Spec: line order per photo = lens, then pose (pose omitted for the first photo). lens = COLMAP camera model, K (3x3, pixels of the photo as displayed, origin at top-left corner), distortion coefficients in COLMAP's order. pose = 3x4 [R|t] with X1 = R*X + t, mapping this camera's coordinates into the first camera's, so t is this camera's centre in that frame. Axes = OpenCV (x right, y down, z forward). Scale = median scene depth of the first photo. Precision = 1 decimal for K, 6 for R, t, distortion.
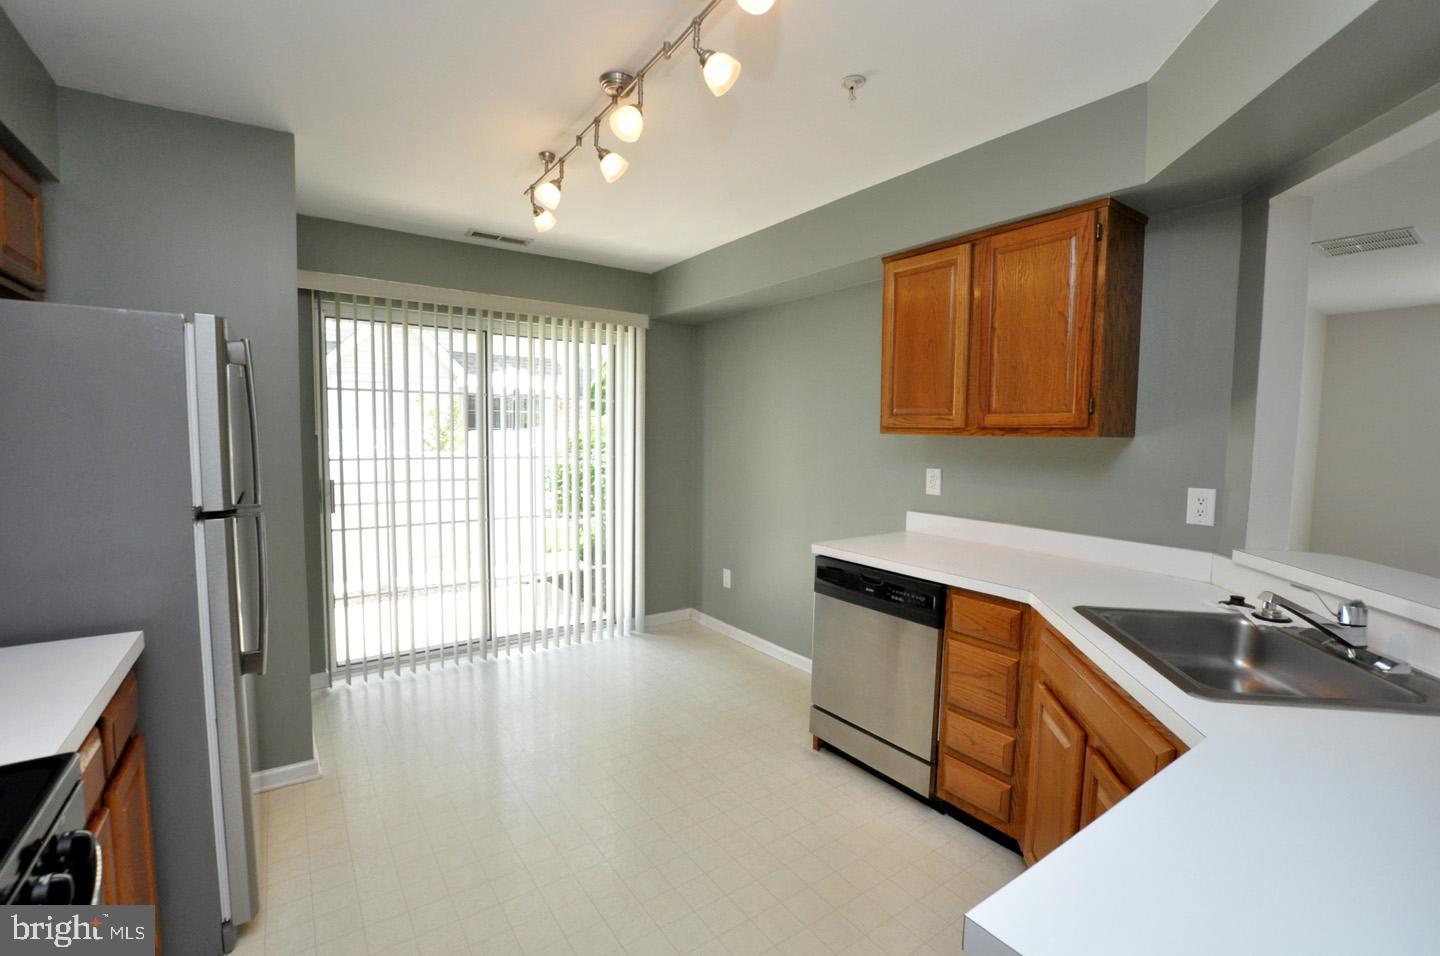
lens RADIAL K [[637.4, 0, 720.0], [0, 637.4, 478.0], [0, 0, 1]] dist [-0.034178, 0.008831]
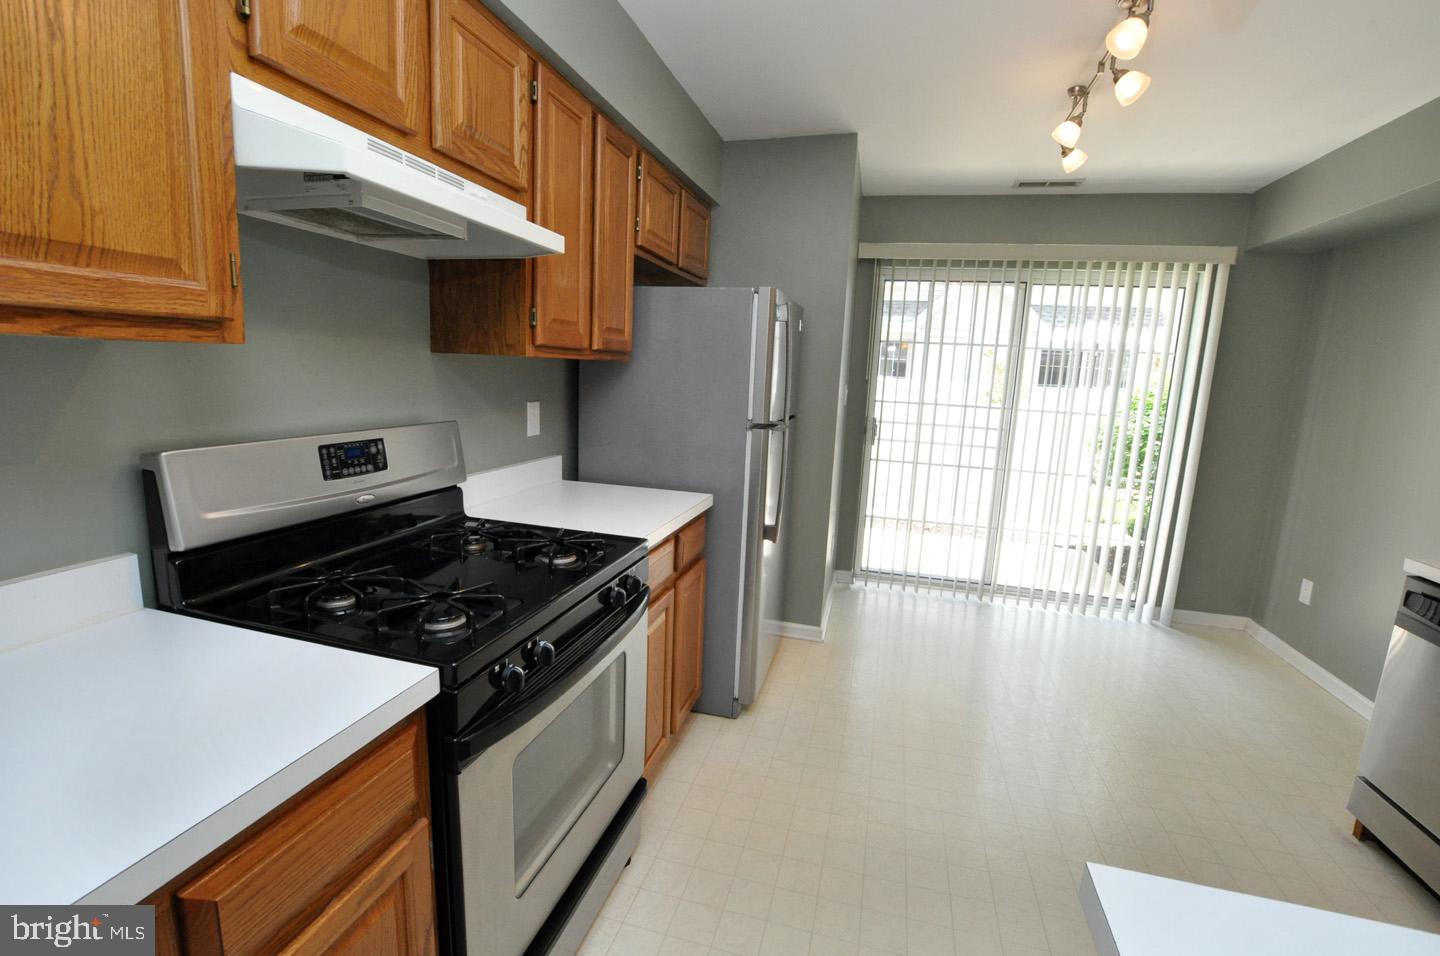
lens RADIAL K [[637.4, 0, 720.0], [0, 637.4, 478.0], [0, 0, 1]] dist [-0.034178, 0.008831]
pose [[0.637546, 0.146052, -0.756442, 0.125238], [-0.094905, 0.989276, 0.111019, 0.009254], [0.764544, 0.001011, 0.644570, -0.011055]]
